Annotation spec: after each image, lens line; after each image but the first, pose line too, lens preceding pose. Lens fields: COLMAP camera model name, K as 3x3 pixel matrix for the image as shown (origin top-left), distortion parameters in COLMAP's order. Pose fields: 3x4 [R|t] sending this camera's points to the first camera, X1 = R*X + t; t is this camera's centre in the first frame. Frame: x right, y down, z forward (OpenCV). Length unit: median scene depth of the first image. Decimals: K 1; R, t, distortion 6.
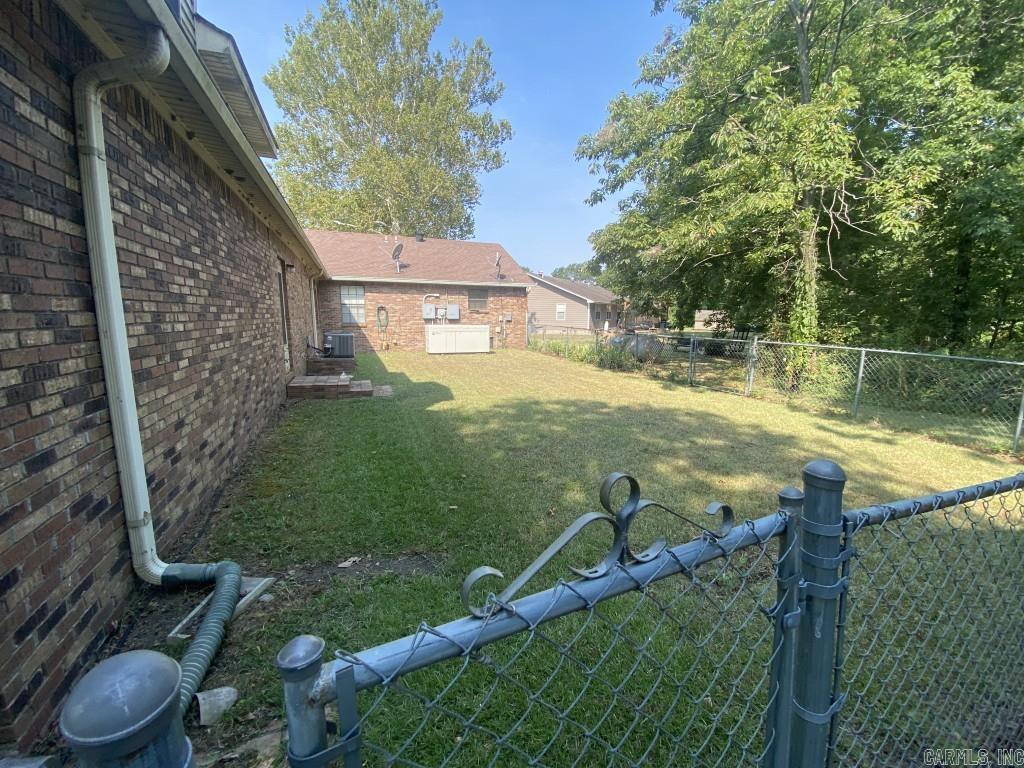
lens RADIAL K [[447.2, 0, 512.0], [0, 447.2, 384.0], [0, 0, 1]] dist [0.036903, -0.029345]
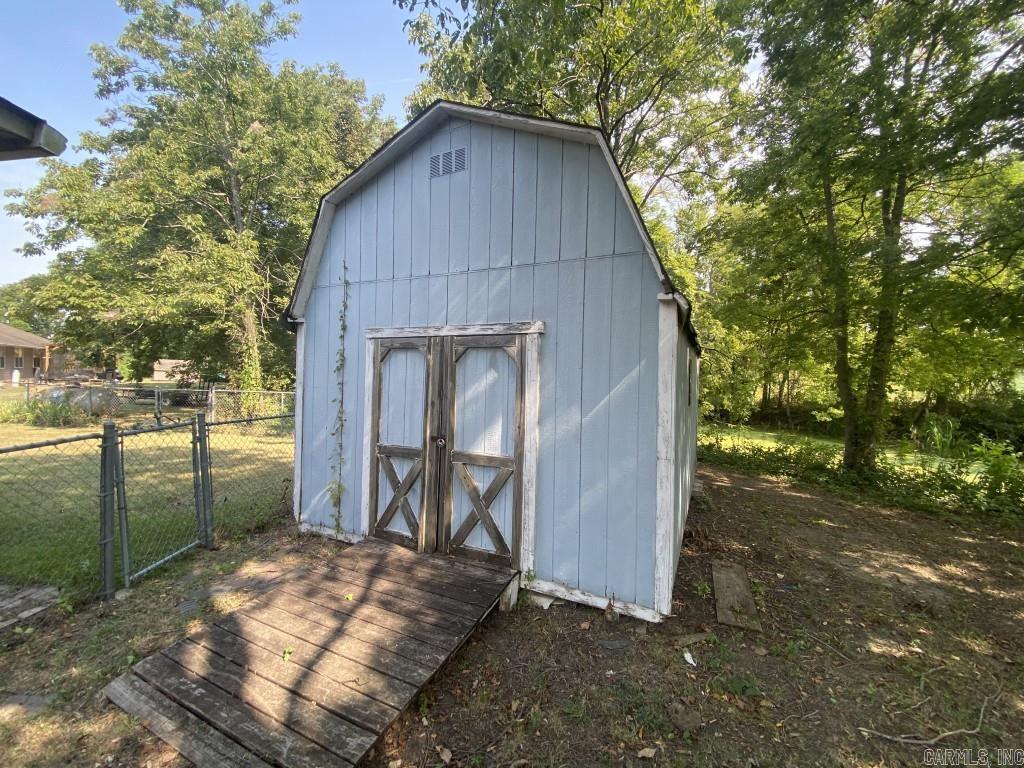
lens RADIAL K [[447.2, 0, 512.0], [0, 447.2, 384.0], [0, 0, 1]] dist [0.036903, -0.029345]
pose [[0.495415, -0.022702, 0.868360, -0.112529], [0.117072, 0.992283, -0.040850, 0.028512], [-0.860731, 0.121899, 0.494250, -0.262674]]
